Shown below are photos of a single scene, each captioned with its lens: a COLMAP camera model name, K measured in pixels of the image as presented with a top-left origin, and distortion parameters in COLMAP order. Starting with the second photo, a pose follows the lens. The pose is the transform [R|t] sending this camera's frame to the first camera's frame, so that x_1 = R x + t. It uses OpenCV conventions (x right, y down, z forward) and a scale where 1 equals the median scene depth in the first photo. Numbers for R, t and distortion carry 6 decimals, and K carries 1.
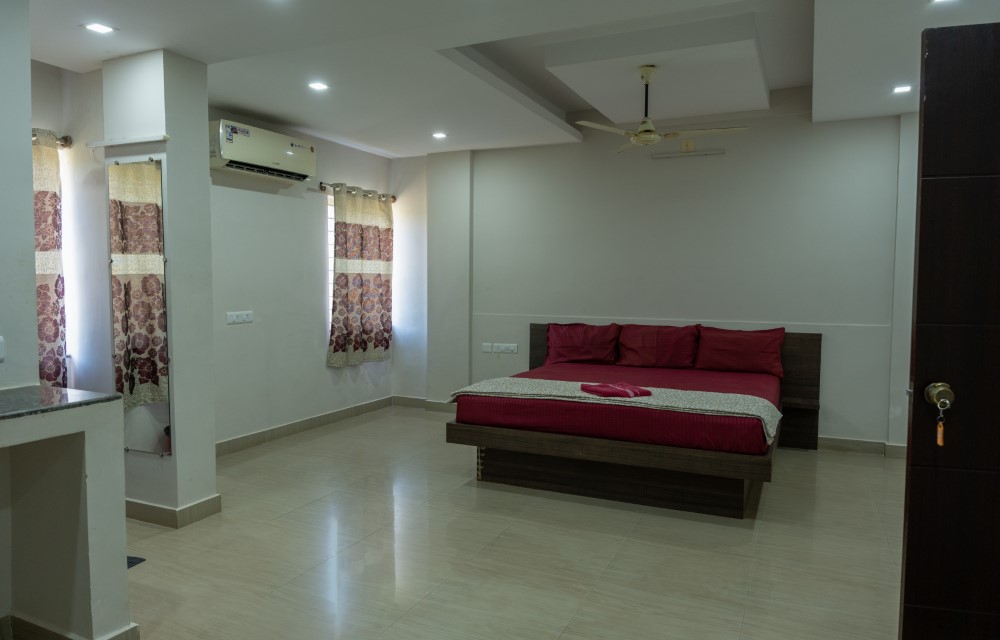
lens RADIAL K [[668.4, 0, 500.0], [0, 668.4, 320.0], [0, 0, 1]] dist [0.003842, -0.008782]
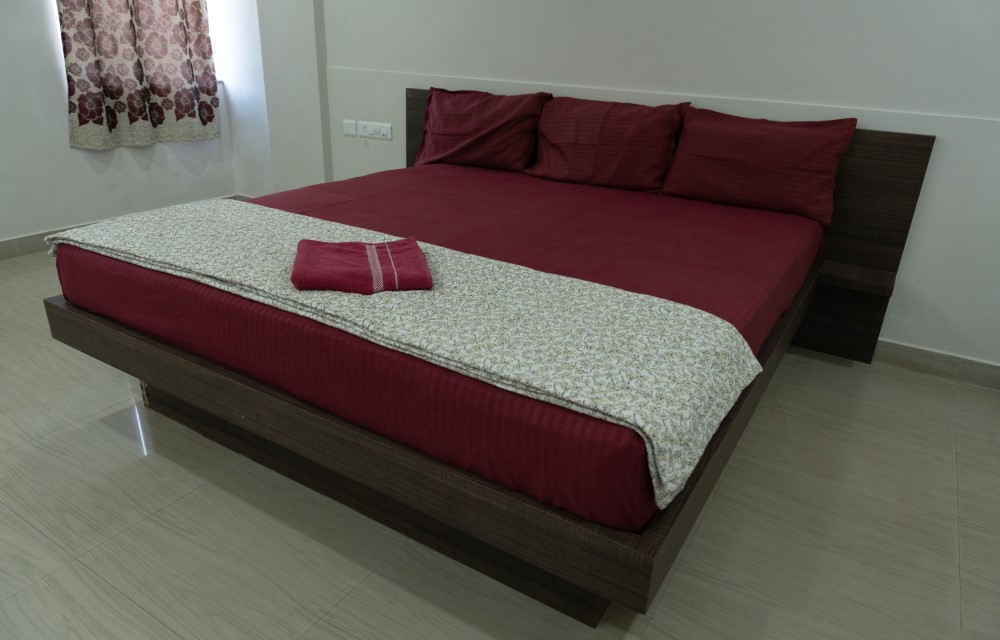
lens RADIAL K [[668.4, 0, 500.0], [0, 668.4, 320.0], [0, 0, 1]] dist [0.003842, -0.008782]
pose [[0.991820, 0.077725, -0.101247, 0.204585], [-0.039757, 0.941876, 0.333601, -0.001983], [0.121291, -0.326847, 0.937261, 0.418152]]
